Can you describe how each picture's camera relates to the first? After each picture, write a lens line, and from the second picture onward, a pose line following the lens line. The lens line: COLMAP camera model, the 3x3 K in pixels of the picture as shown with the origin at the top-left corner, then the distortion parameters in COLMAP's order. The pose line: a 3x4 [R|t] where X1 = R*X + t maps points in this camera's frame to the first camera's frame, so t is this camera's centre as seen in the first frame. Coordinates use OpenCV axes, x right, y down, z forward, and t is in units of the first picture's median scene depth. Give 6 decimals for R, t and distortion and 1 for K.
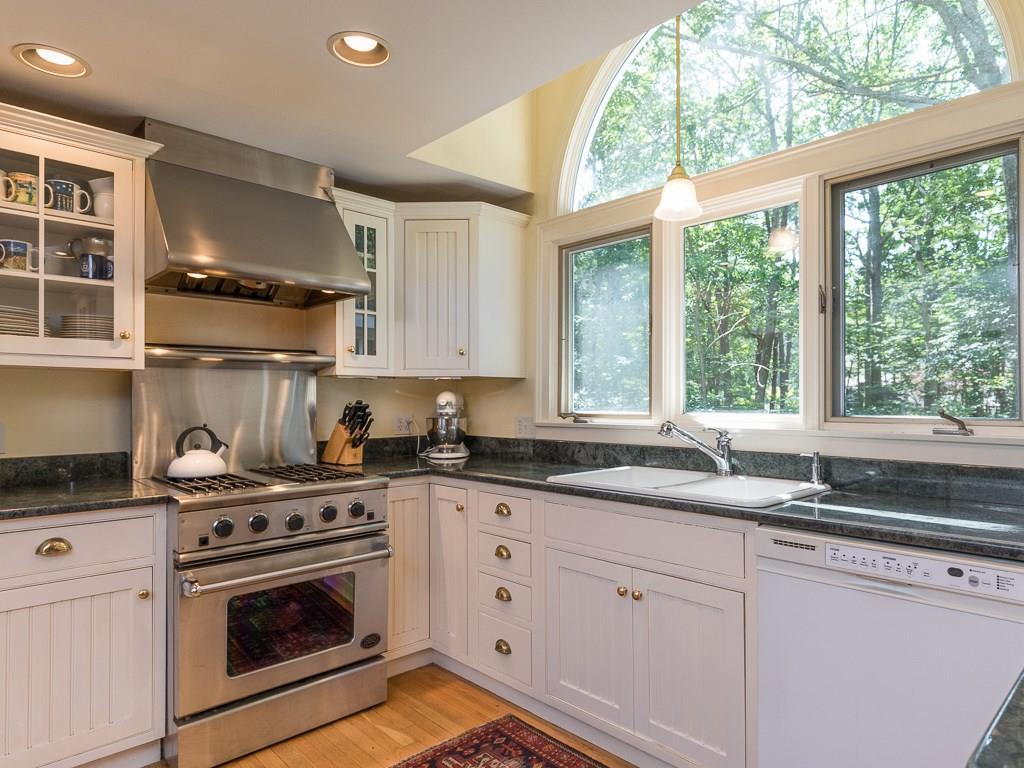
lens RADIAL K [[627.0, 0, 514.8], [0, 627.0, 393.8], [0, 0, 1]] dist [0.006493, 0.001386]
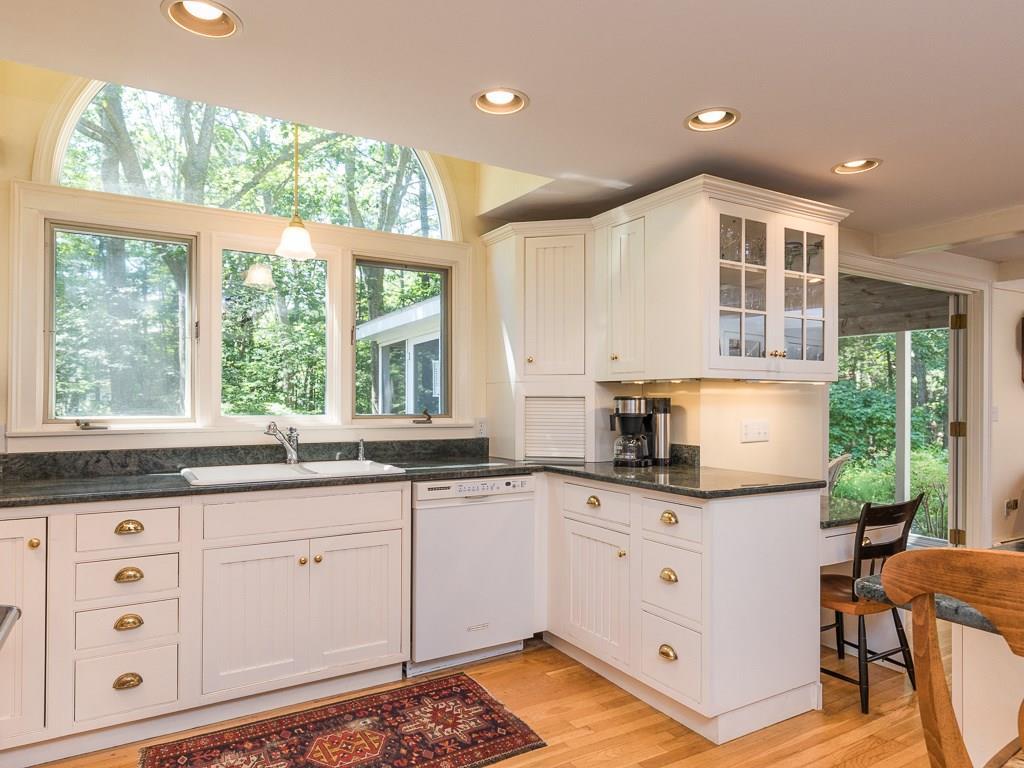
lens RADIAL K [[651.7, 0, 512.0], [0, 651.7, 384.0], [0, 0, 1]] dist [0.000626, -0.000141]
pose [[0.222508, 0.028023, 0.974528, -0.834125], [-0.012034, 0.999590, -0.025996, -0.001680], [-0.974856, -0.005944, 0.222754, 0.270723]]
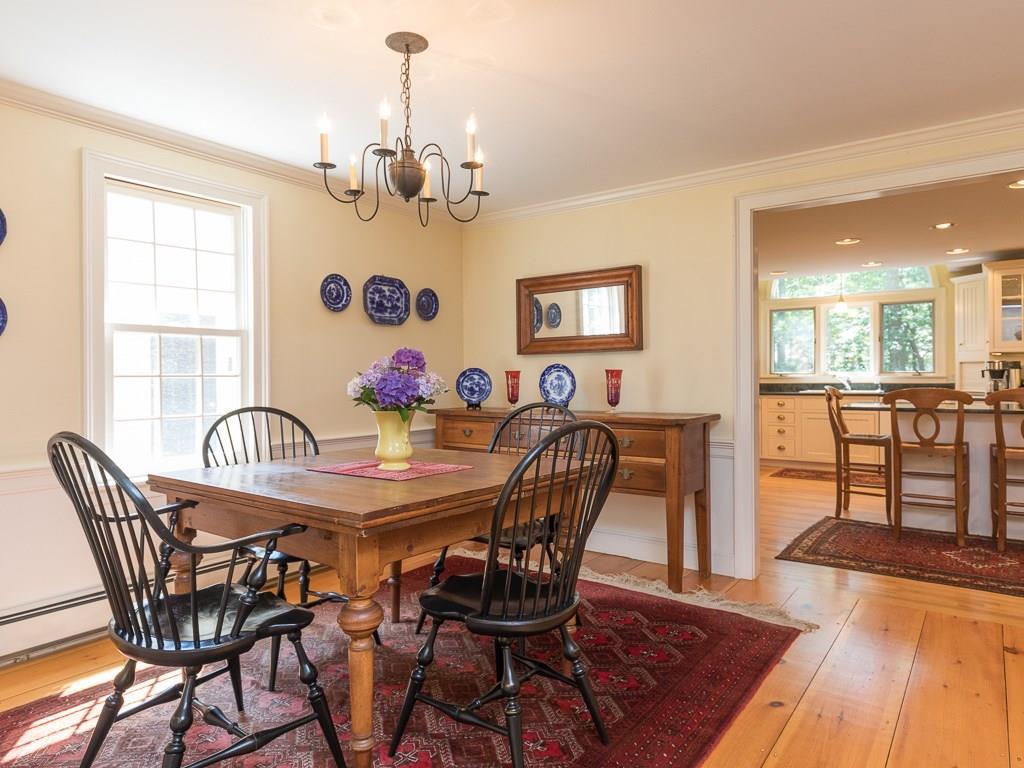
lens RADIAL K [[651.7, 0, 512.0], [0, 651.7, 384.0], [0, 0, 1]] dist [0.000626, -0.000141]
pose [[0.985203, -0.008233, 0.171192, -1.933086], [0.005075, 0.999809, 0.018879, 0.020786], [-0.171315, -0.017731, 0.985057, -1.998937]]
